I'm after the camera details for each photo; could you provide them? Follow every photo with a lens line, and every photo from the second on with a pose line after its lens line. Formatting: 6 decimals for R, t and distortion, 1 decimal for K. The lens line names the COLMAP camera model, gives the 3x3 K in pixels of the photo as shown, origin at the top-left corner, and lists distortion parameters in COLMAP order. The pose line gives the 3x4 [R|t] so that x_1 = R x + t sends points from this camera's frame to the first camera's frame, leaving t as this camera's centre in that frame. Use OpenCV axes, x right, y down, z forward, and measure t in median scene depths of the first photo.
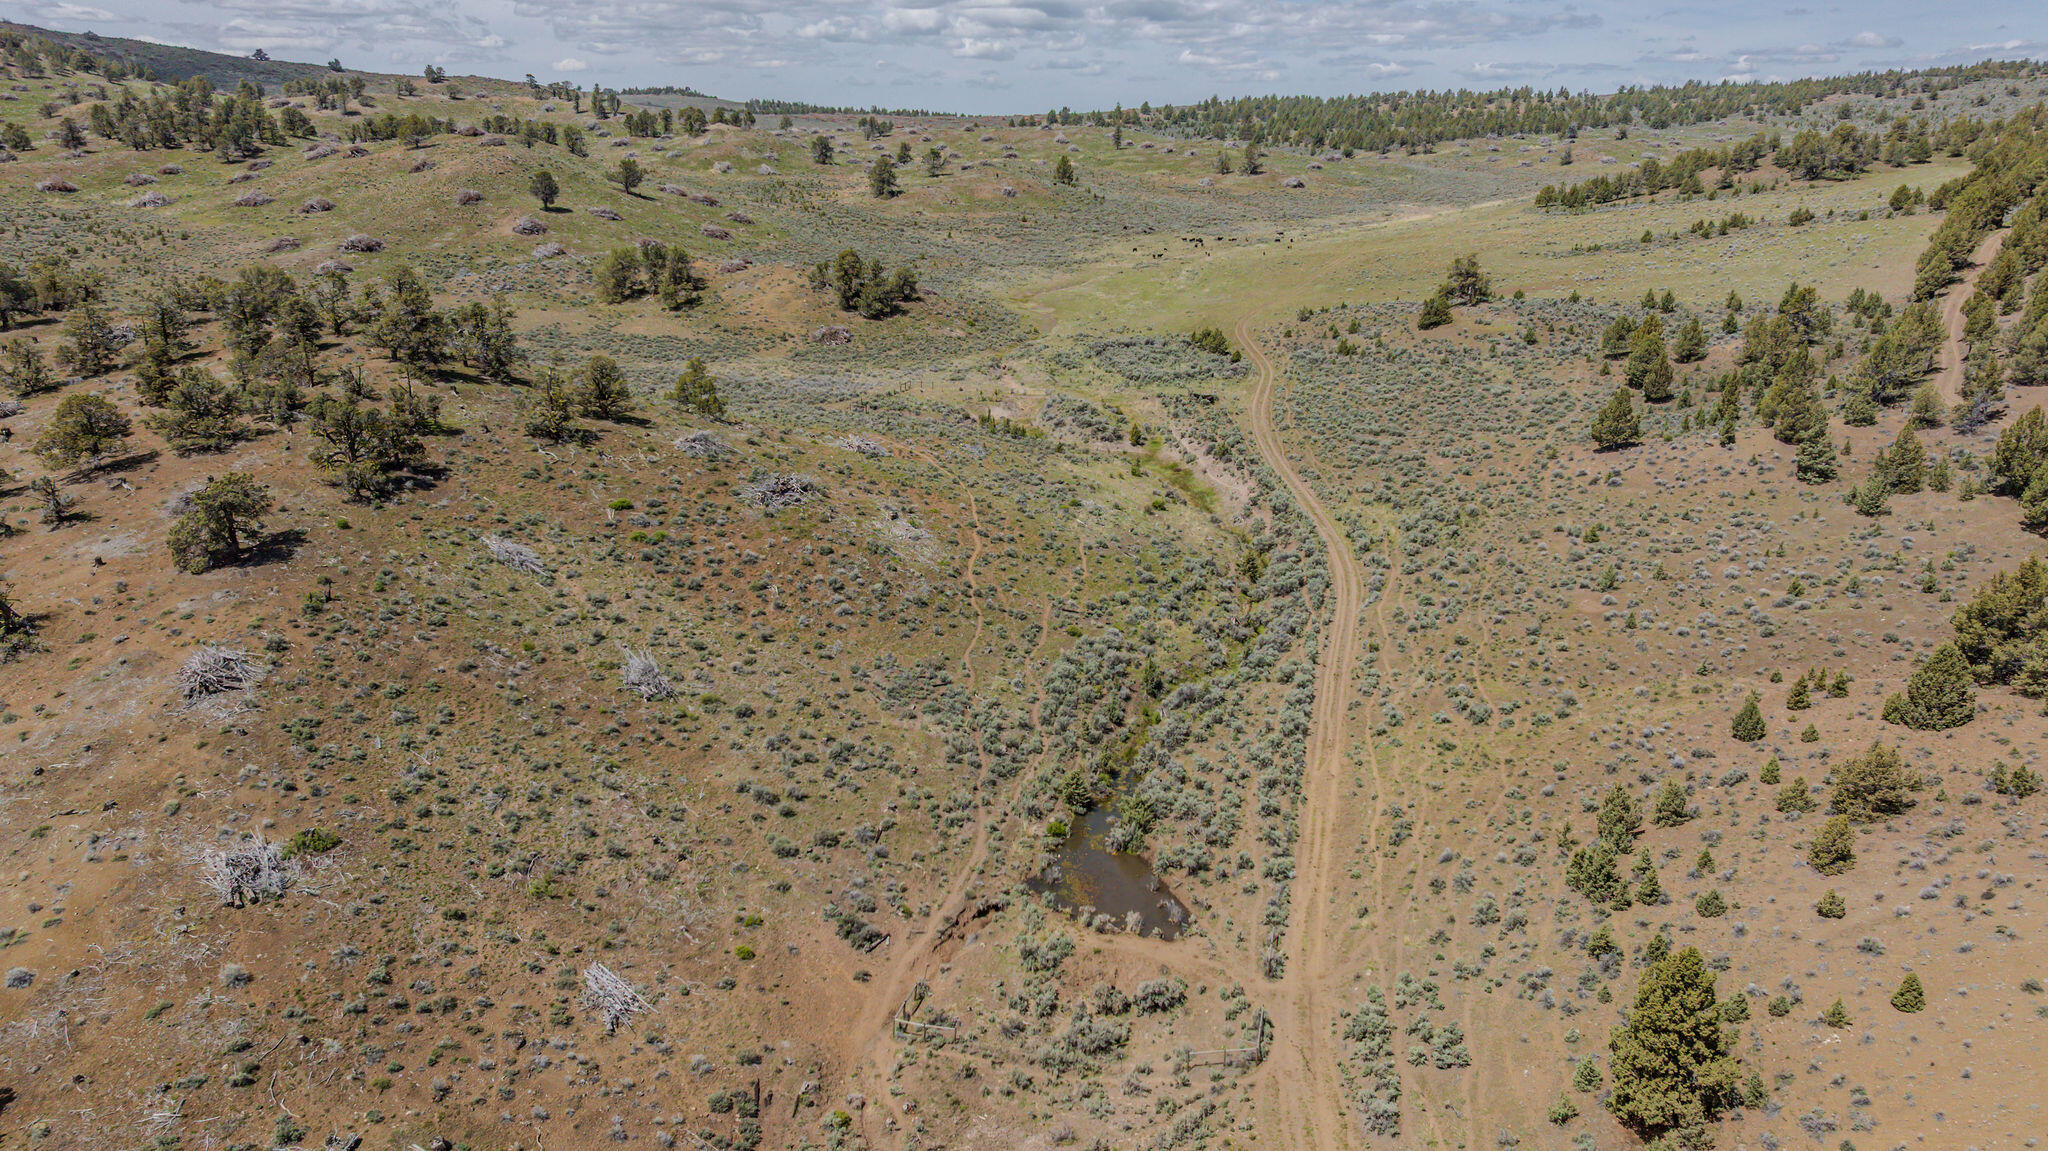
lens RADIAL K [[1433.9, 0, 1024.0], [0, 1433.9, 575.5], [0, 0, 1]] dist [-0.006793, -0.007656]
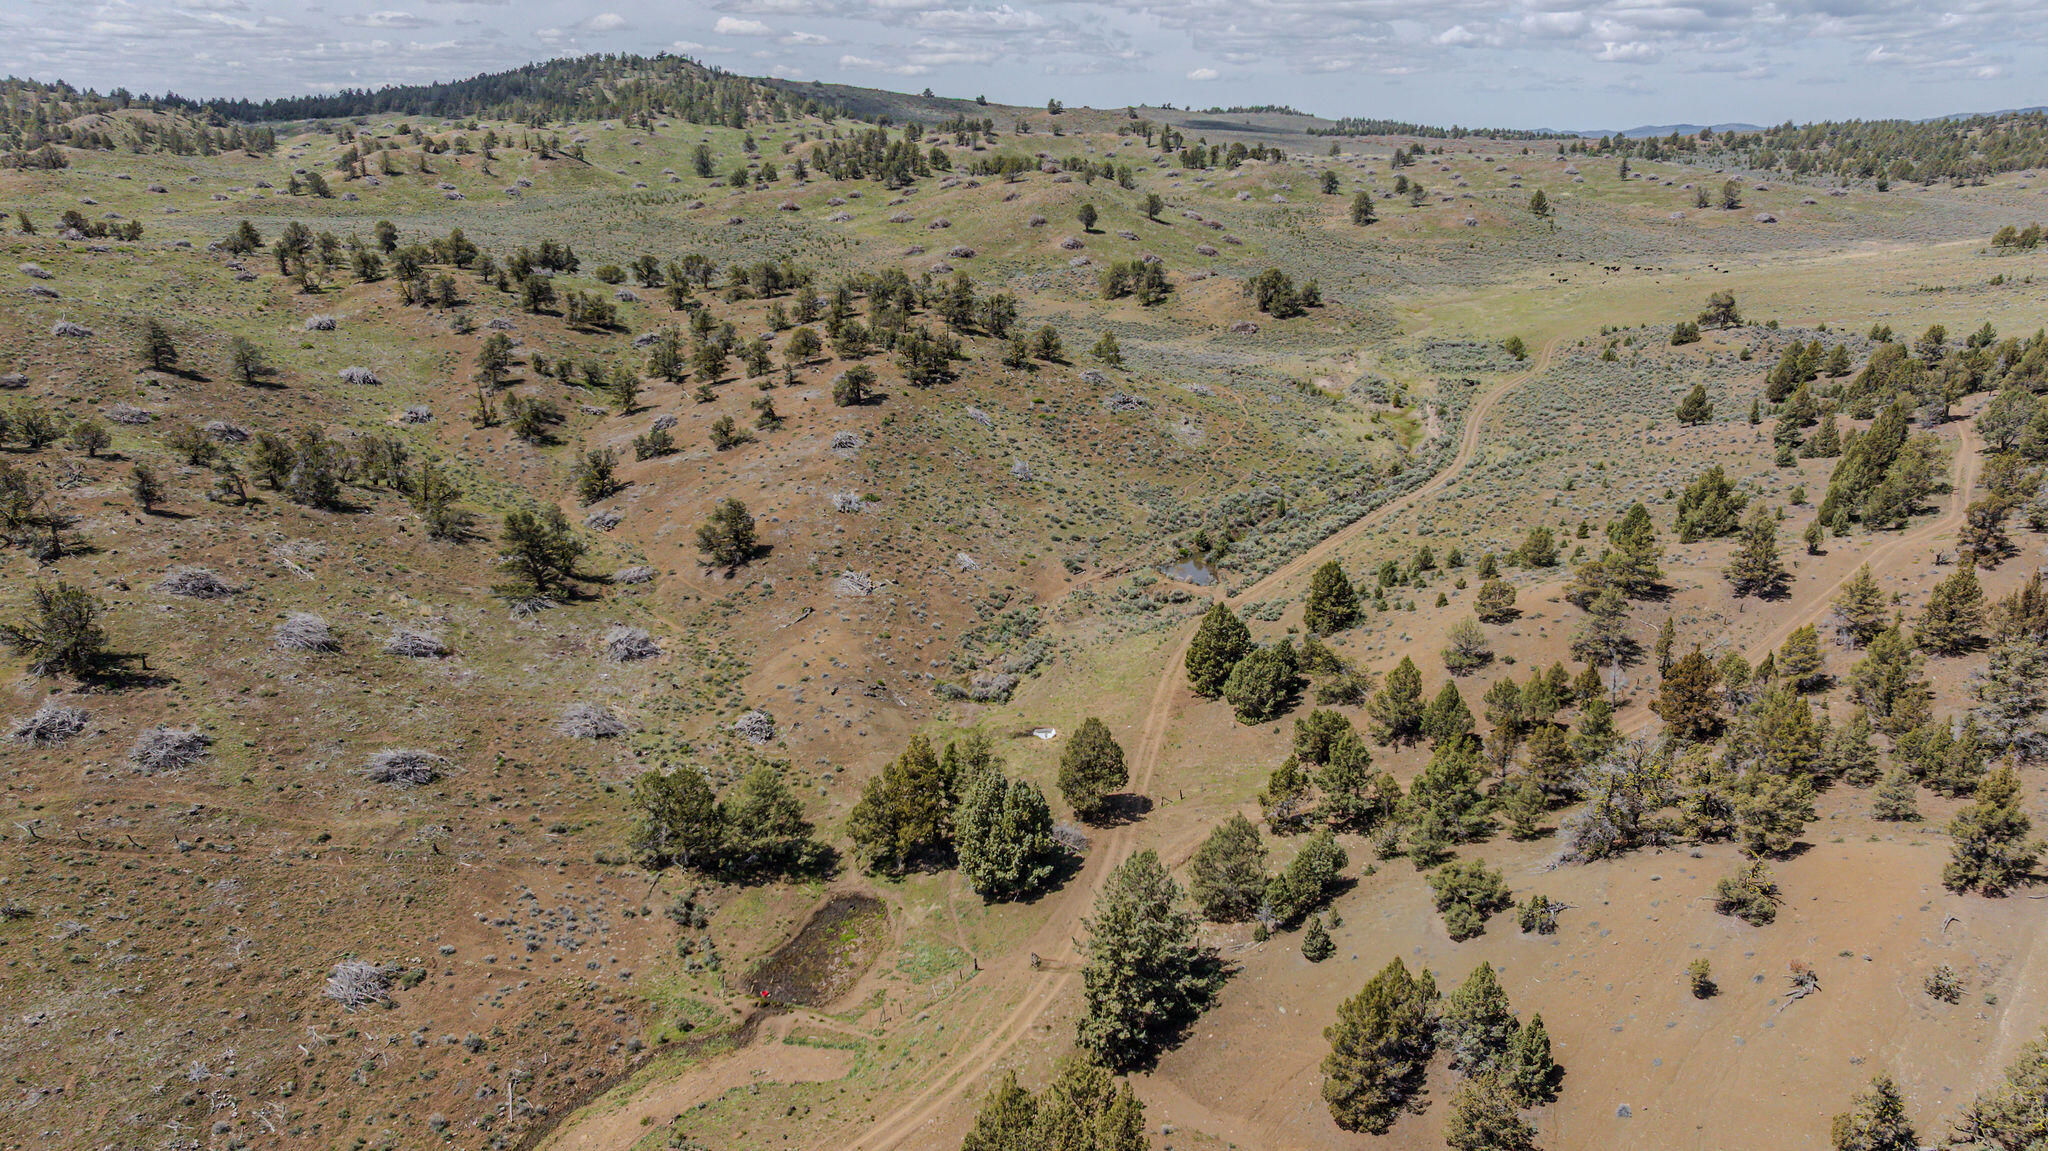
lens RADIAL K [[1433.9, 0, 1024.0], [0, 1433.9, 575.5], [0, 0, 1]] dist [-0.006793, -0.007656]
pose [[0.917584, 0.115397, -0.380424, 0.367120], [-0.117035, 0.992948, 0.018909, 0.119272], [0.379923, 0.027172, 0.924619, -0.622756]]
